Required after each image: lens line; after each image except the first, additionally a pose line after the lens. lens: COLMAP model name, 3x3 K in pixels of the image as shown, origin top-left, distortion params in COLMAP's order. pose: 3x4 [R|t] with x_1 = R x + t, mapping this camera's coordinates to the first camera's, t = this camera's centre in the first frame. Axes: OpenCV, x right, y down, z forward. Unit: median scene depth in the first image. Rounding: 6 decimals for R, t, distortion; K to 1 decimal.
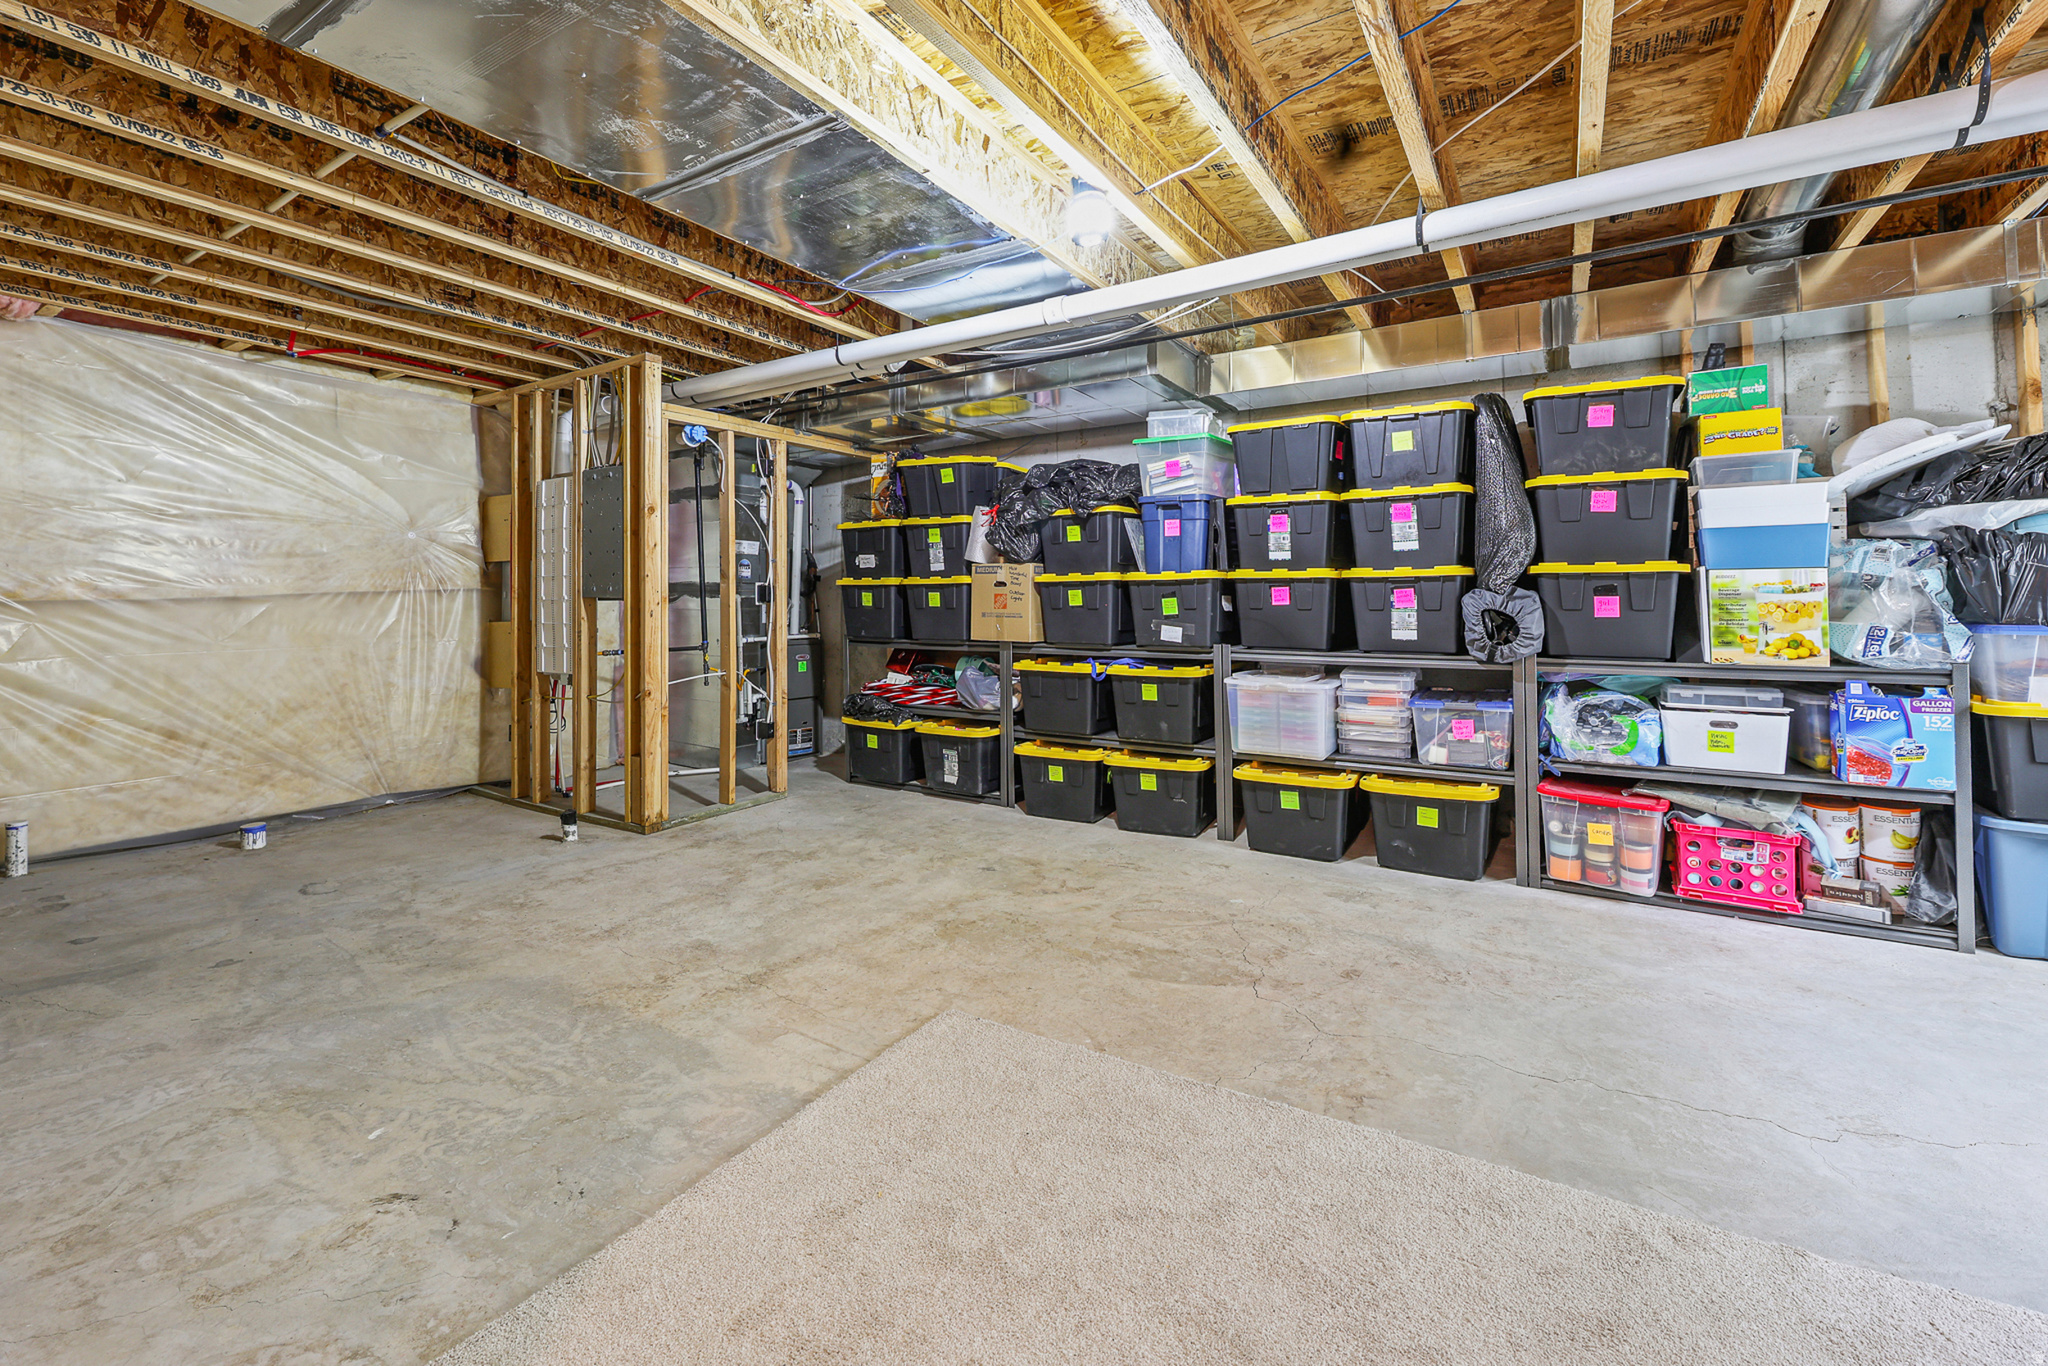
lens RADIAL K [[867.9, 0, 1036.9], [0, 867.9, 700.6], [0, 0, 1]] dist [0.000333, -0.000201]
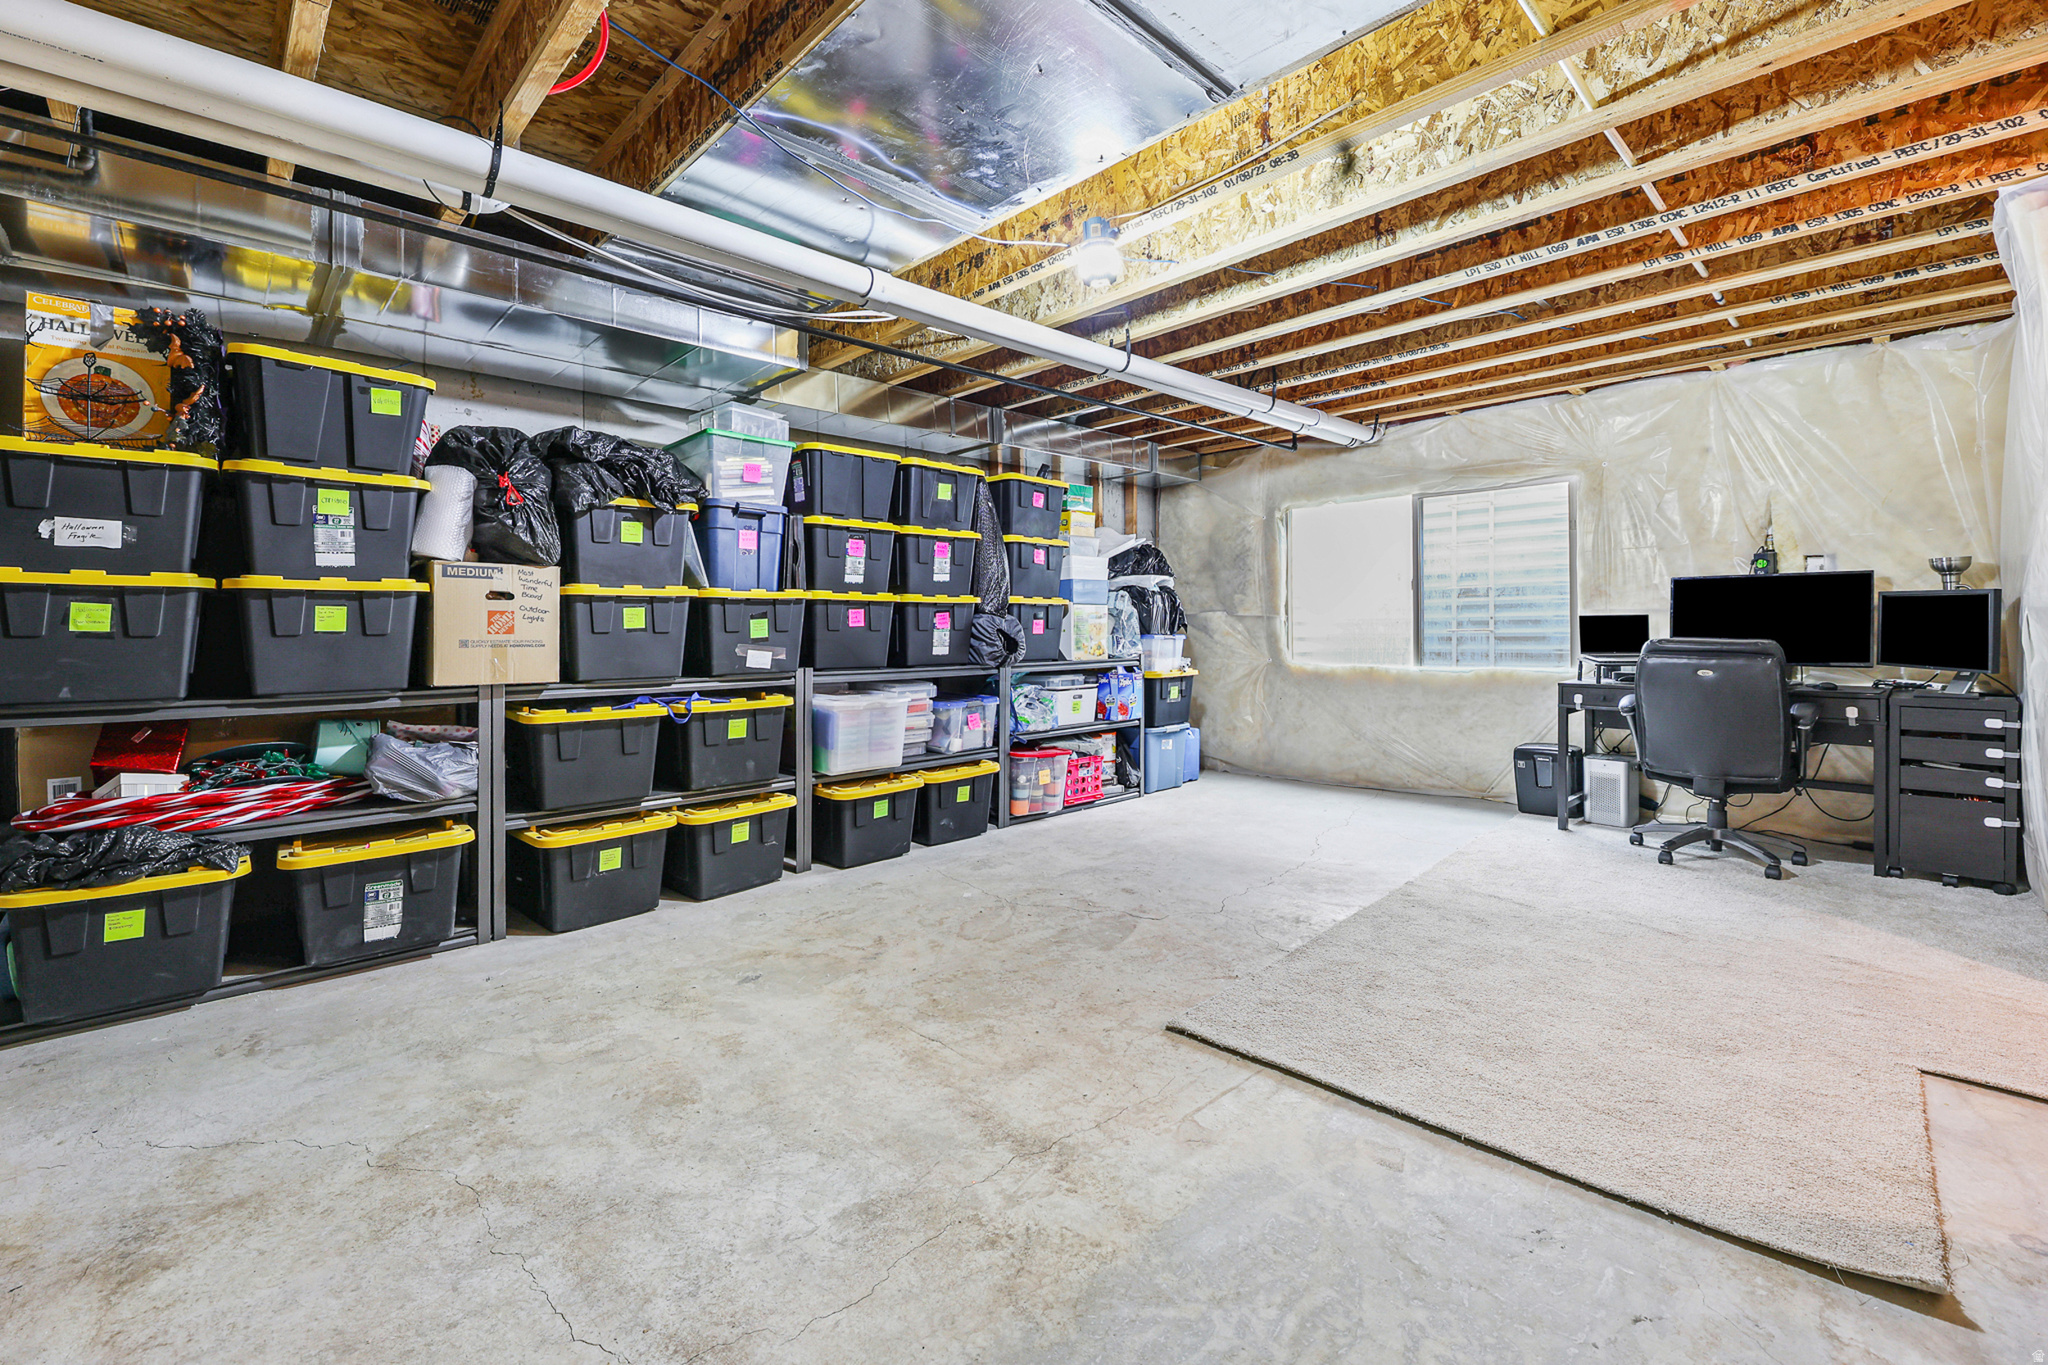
lens RADIAL K [[844.2, 0, 1024.9], [0, 844.2, 725.3], [0, 0, 1]] dist [-0.001837, -0.000655]
pose [[0.244354, -0.110716, 0.963345, -0.683520], [0.116036, 0.989661, 0.084308, -0.056456], [-0.962718, 0.091181, 0.254675, 0.576815]]
